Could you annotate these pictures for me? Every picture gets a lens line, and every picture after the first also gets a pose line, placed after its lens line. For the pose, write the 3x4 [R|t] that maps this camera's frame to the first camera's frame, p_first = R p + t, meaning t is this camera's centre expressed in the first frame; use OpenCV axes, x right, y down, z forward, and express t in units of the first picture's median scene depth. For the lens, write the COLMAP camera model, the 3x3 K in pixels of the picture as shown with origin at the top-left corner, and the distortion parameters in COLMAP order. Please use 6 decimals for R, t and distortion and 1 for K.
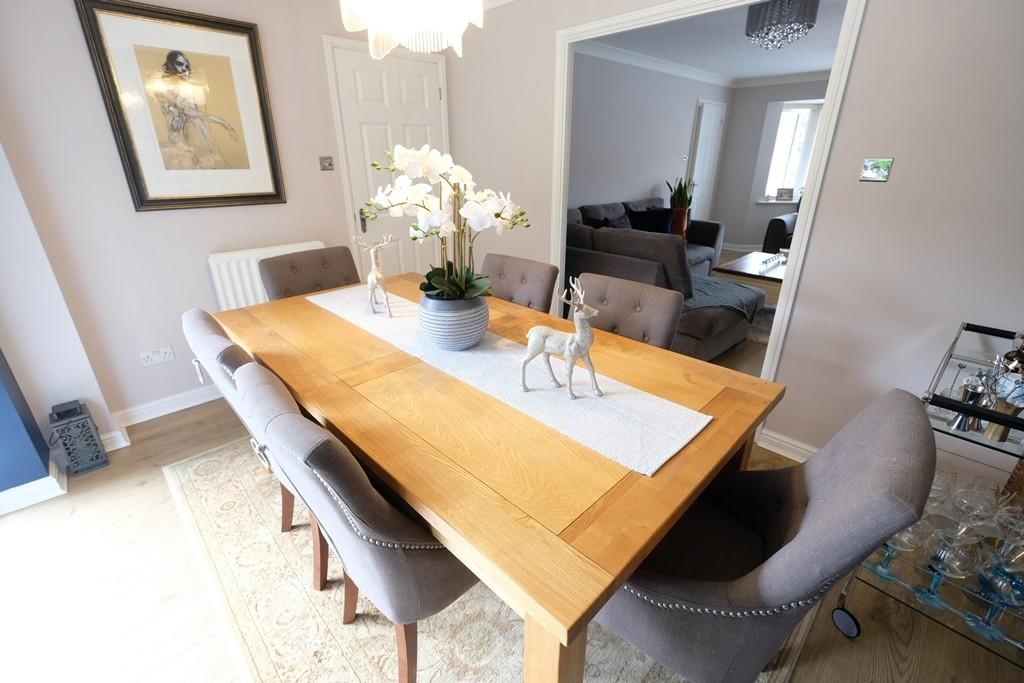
lens RADIAL K [[446.5, 0, 511.7], [0, 446.5, 337.1], [0, 0, 1]] dist [-0.001071, -0.000204]
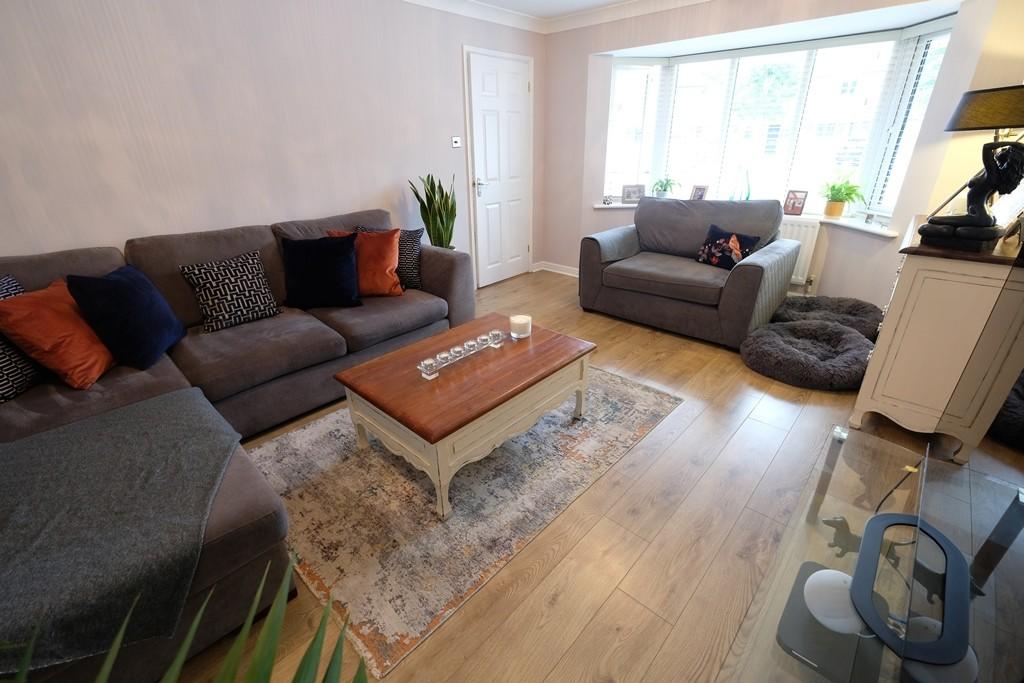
lens RADIAL K [[446.5, 0, 511.7], [0, 446.5, 337.1], [0, 0, 1]] dist [-0.001071, -0.000204]
pose [[0.998950, -0.030919, 0.033818, 0.429469], [0.029943, 0.999131, 0.028992, -0.137205], [-0.034685, -0.027949, 0.999007, 0.345712]]
